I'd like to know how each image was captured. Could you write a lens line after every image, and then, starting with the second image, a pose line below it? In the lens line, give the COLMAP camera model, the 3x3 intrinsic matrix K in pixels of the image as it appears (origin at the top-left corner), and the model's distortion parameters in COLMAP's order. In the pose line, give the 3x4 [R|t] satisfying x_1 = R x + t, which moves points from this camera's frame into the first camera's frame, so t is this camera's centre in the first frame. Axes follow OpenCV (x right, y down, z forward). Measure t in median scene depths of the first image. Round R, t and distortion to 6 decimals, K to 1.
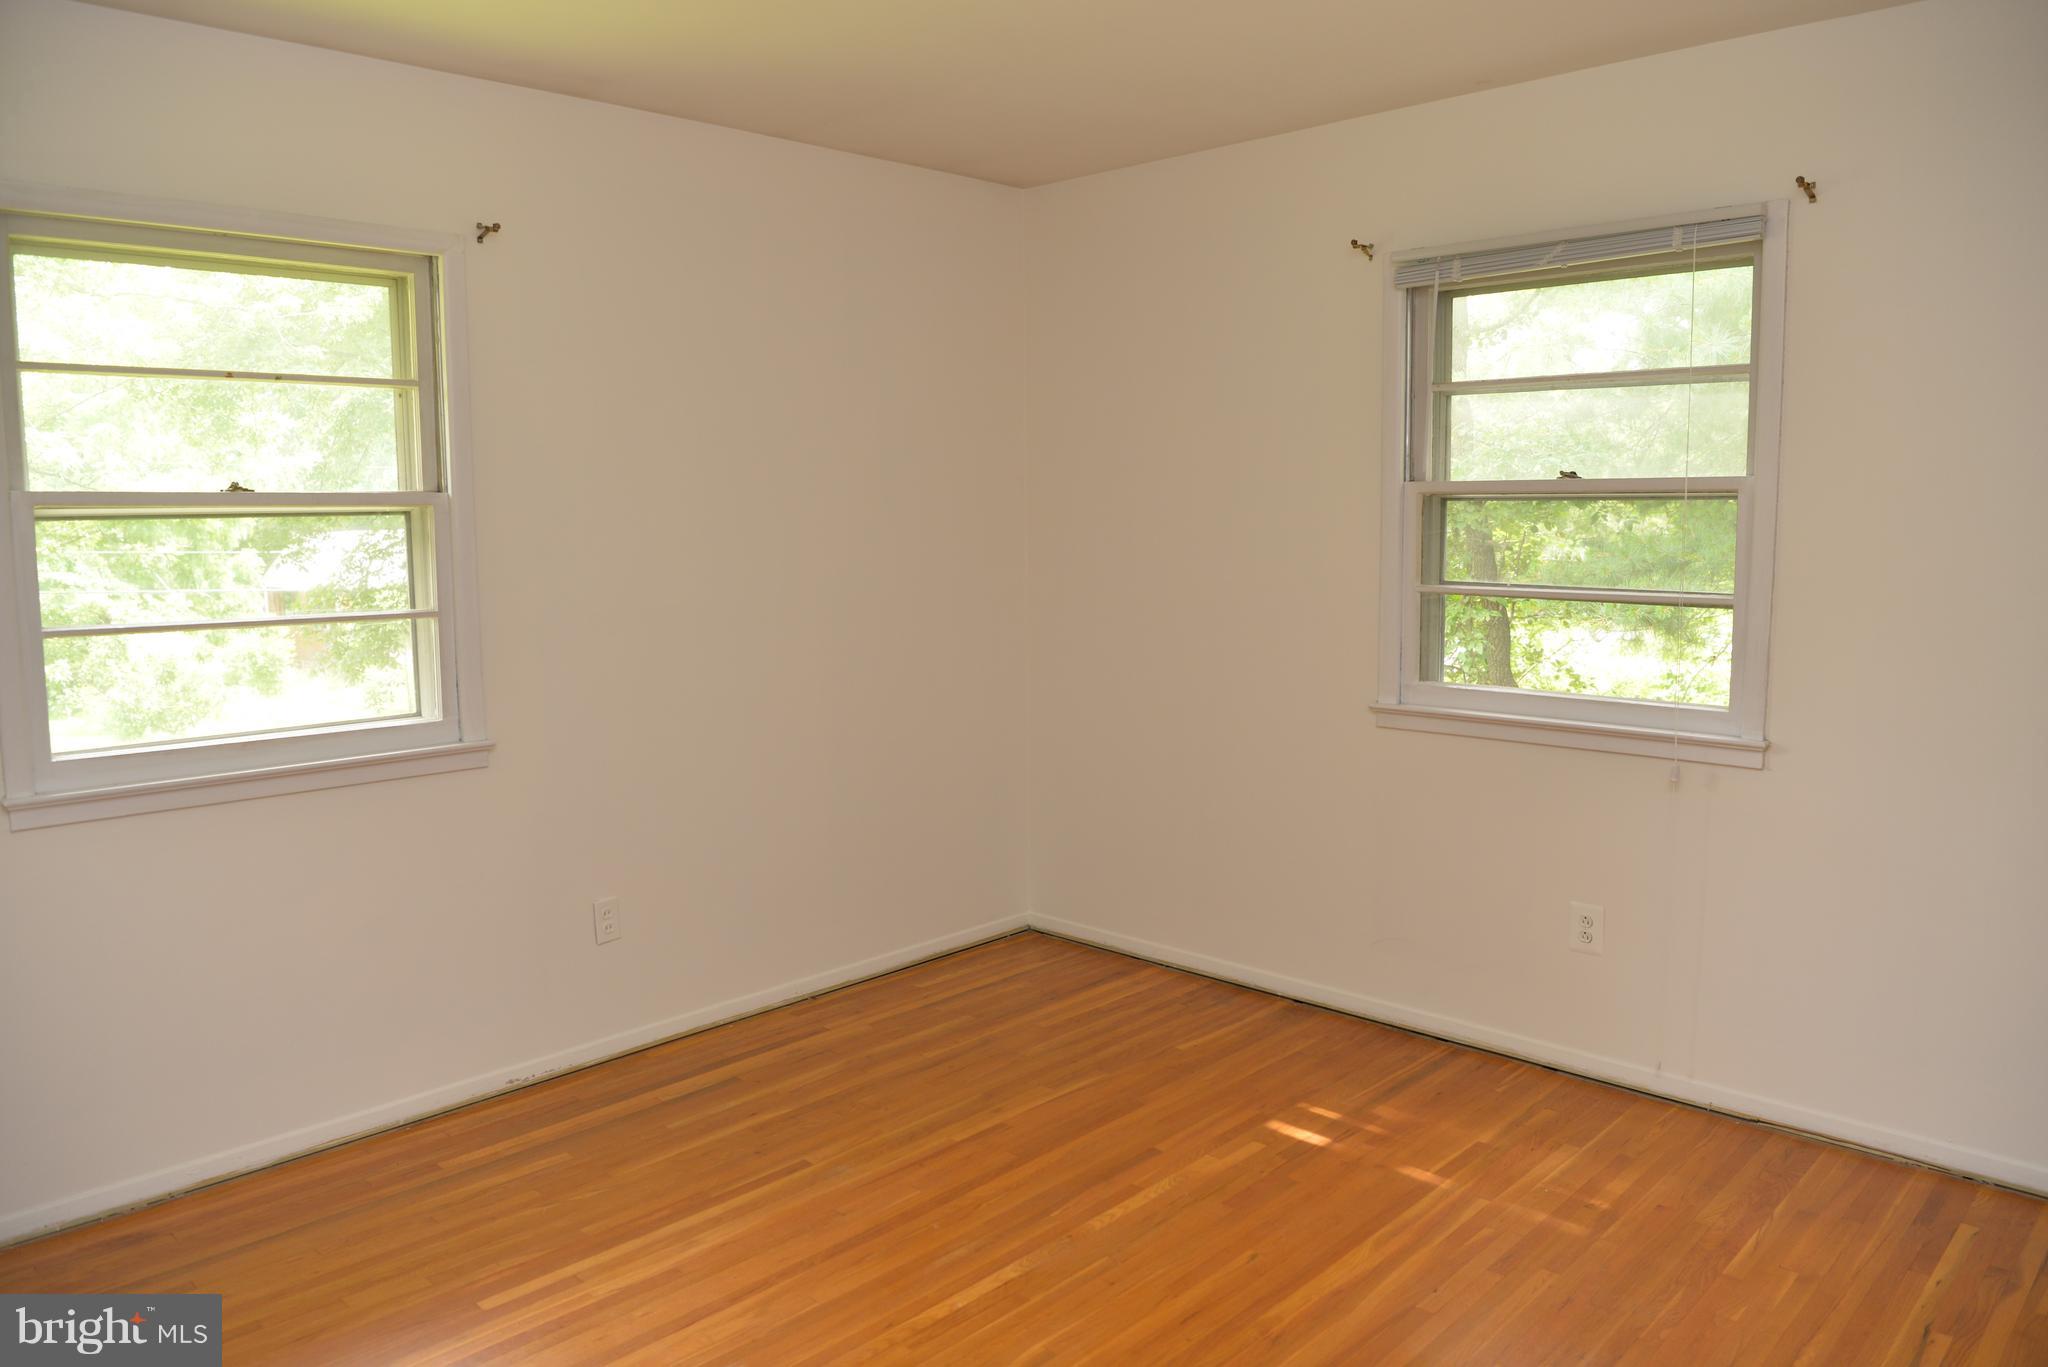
lens RADIAL K [[1409.8, 0, 1024.6], [0, 1409.8, 691.4], [0, 0, 1]] dist [-0.077050, 0.018706]
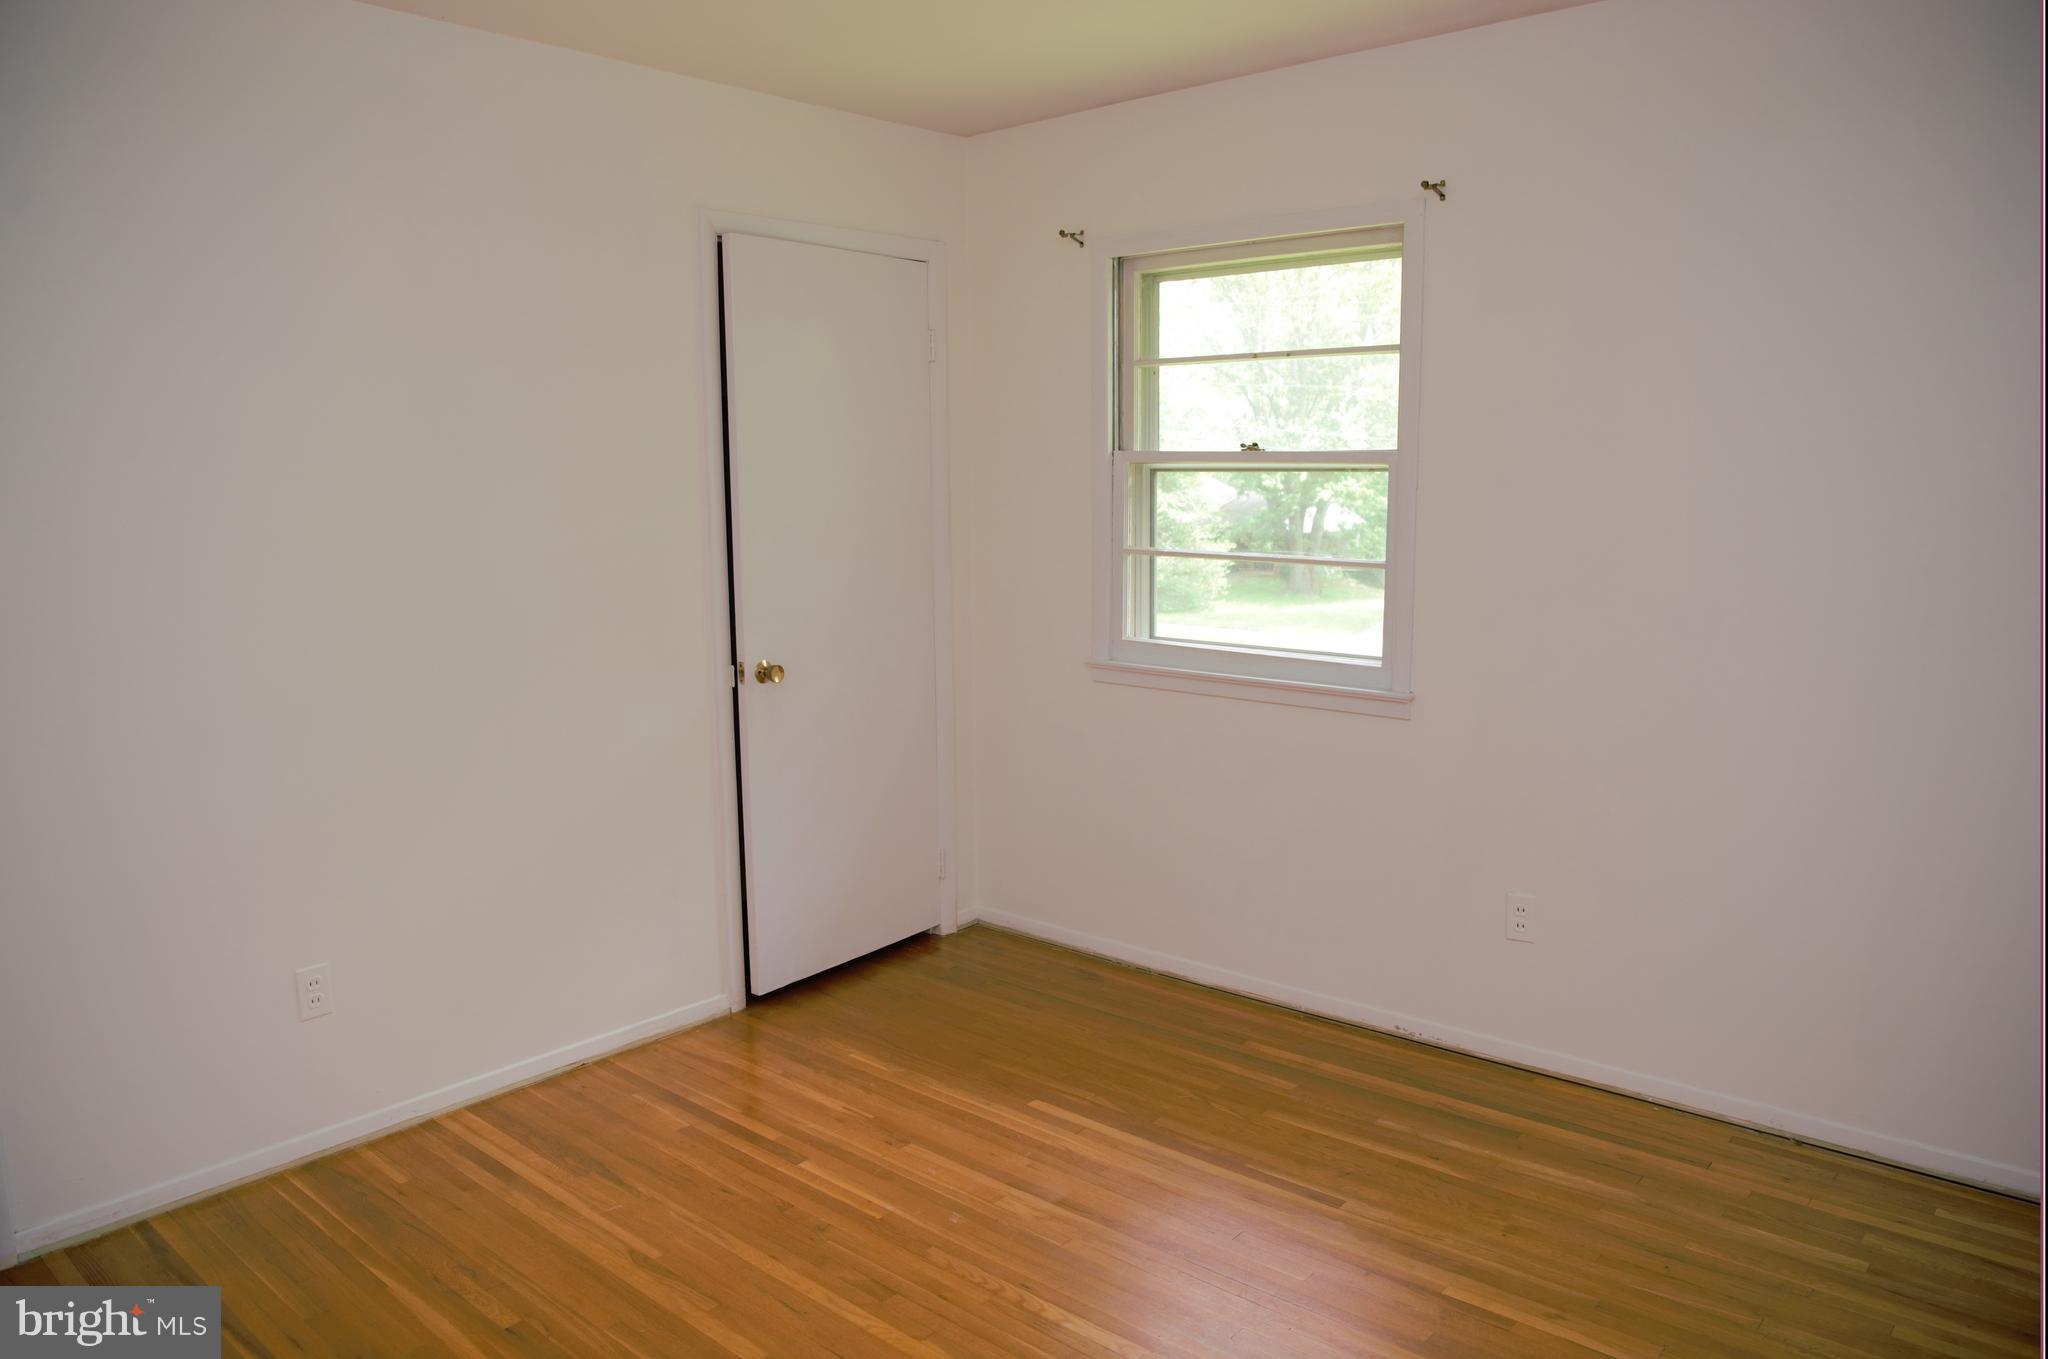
lens RADIAL K [[1409.8, 0, 1007.2], [0, 1409.8, 679.3], [0, 0, 1]] dist [-0.077050, 0.018706]
pose [[0.051581, 0.159092, -0.985915, 0.652960], [-0.120462, 0.981012, 0.151998, -0.103035], [0.991377, 0.110925, 0.069767, 0.677254]]
